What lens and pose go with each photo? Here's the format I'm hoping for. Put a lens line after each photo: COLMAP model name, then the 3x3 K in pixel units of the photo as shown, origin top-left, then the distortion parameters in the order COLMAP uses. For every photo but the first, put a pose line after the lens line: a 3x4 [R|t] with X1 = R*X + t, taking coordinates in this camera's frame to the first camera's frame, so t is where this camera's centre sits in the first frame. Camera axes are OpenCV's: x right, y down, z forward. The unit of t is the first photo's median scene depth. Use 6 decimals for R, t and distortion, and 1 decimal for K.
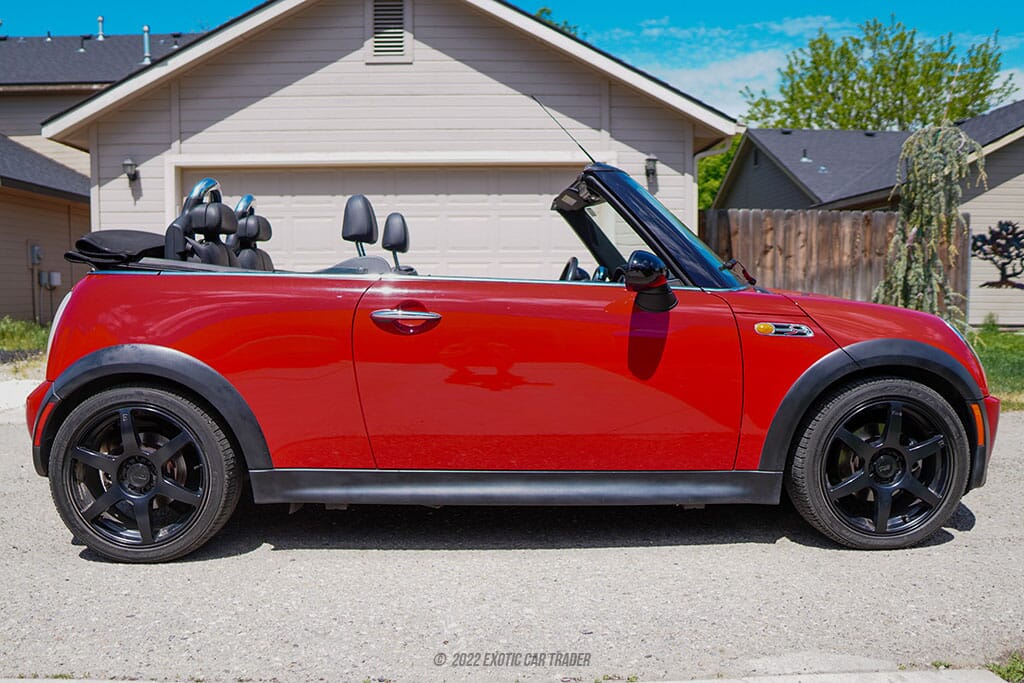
lens RADIAL K [[712.5, 0, 512.6], [0, 712.5, 348.2], [0, 0, 1]] dist [-0.094009, -0.001488]
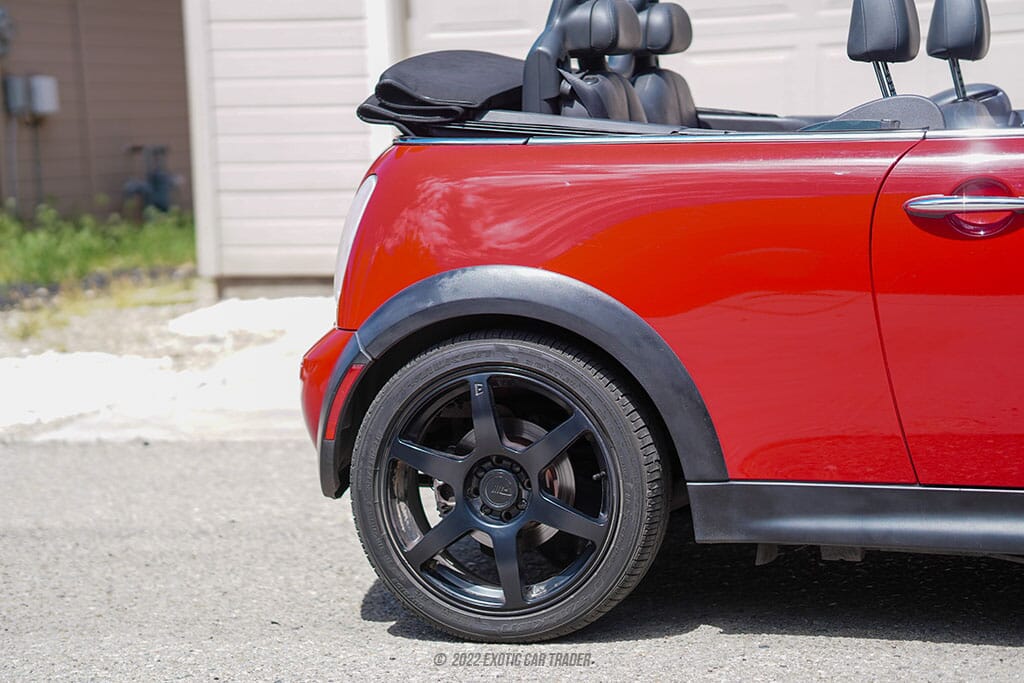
lens RADIAL K [[2620.3, 0, 512.5], [0, 2620.3, 348.9], [0, 0, 1]] dist [1.055648, 0.000000]
pose [[0.945933, -0.002166, -0.324355, 0.190620], [0.011144, 0.999604, 0.025825, 0.007157], [0.324171, -0.028044, 0.945583, -1.085821]]
